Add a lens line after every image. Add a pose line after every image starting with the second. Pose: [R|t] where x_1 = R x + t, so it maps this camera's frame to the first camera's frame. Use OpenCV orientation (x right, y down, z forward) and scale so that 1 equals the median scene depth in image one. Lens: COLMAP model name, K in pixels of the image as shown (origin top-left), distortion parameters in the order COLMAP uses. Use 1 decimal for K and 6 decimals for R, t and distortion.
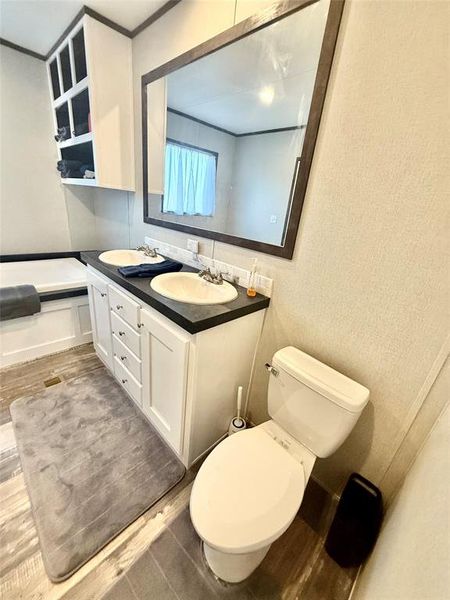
lens RADIAL K [[240.2, 0, 225.0], [0, 240.2, 300.0], [0, 0, 1]] dist [-0.012349, -0.000313]
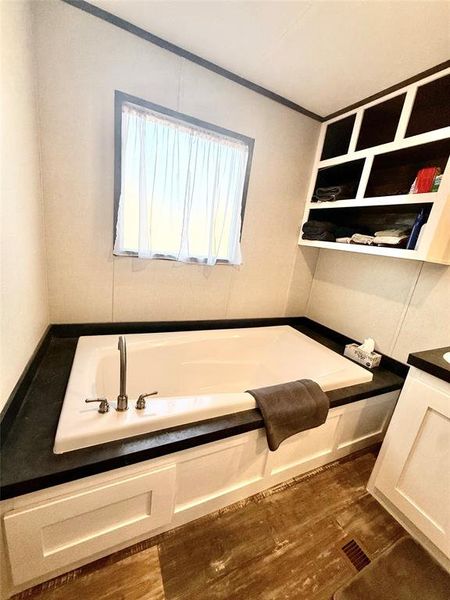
lens RADIAL K [[239.5, 0, 225.0], [0, 239.5, 300.0], [0, 0, 1]] dist [-0.001429, -0.000189]
pose [[0.942211, 0.115200, -0.314590, -0.769205], [-0.168842, 0.974332, -0.148896, -0.130442], [0.289363, 0.193408, 0.937477, 0.145627]]
